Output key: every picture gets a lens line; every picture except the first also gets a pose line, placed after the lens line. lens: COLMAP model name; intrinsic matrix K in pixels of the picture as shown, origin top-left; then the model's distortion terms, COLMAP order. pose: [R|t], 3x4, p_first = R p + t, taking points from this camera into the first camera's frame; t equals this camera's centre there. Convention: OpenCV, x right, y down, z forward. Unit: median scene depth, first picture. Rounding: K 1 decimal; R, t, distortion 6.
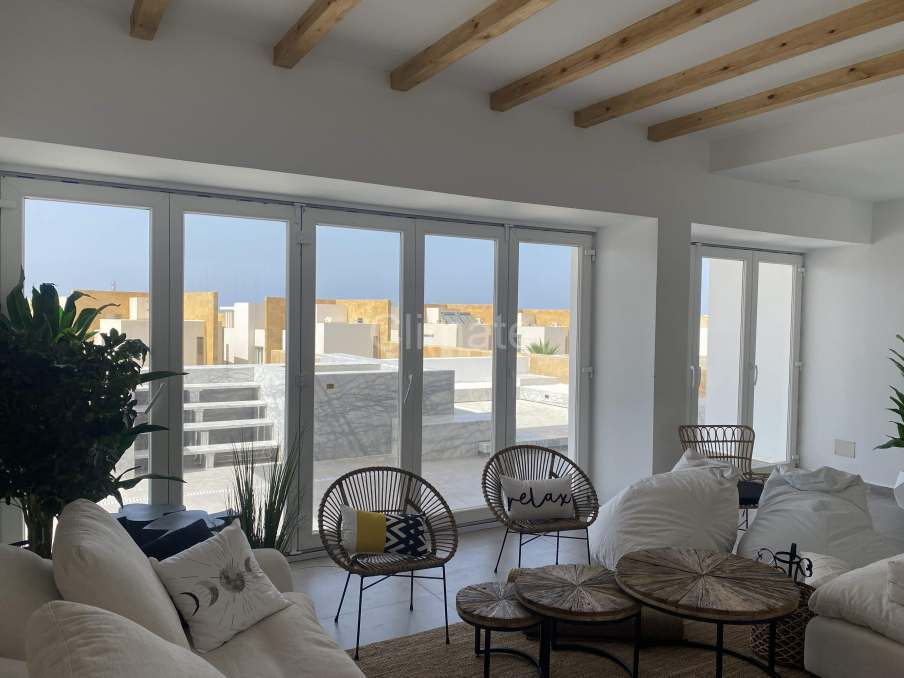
lens RADIAL K [[696.7, 0, 454.4], [0, 696.7, 343.0], [0, 0, 1]] dist [0.032455, -0.027408]
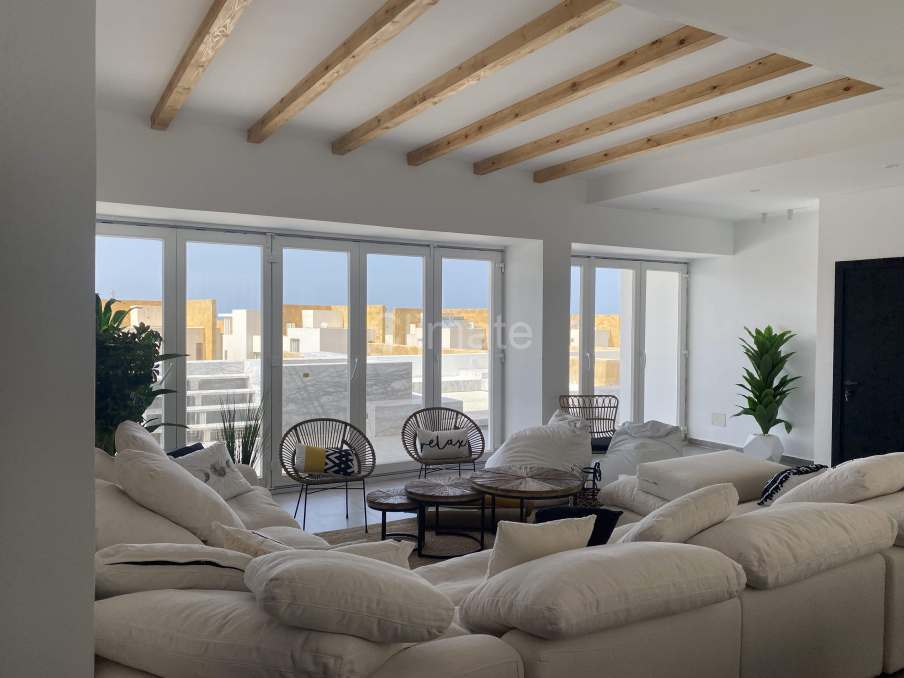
lens RADIAL K [[696.7, 0, 458.1], [0, 696.7, 340.8], [0, 0, 1]] dist [0.032455, -0.027408]
pose [[0.999932, -0.010263, 0.005529, 0.123517], [0.010322, 0.999890, -0.010612, 0.027293], [-0.005419, 0.010668, 0.999928, -0.334886]]
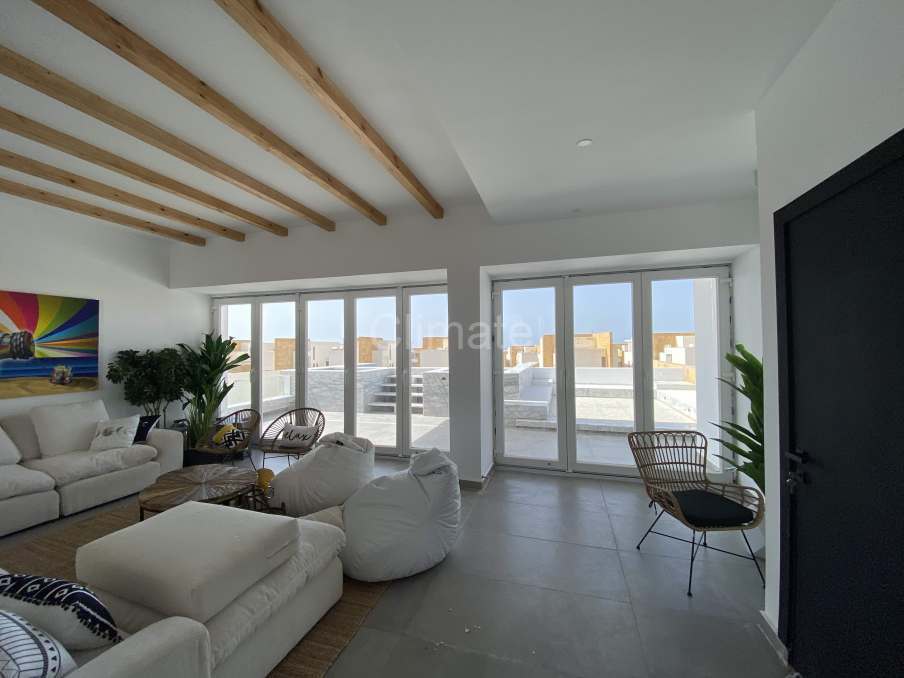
lens RADIAL K [[369.2, 0, 443.6], [0, 369.2, 336.9], [0, 0, 1]] dist [0.002096, -0.004399]
pose [[0.660198, -0.041382, -0.749951, 0.891529], [-0.006716, 0.998116, -0.060988, 0.013775], [0.751062, 0.045301, 0.658676, 0.506672]]
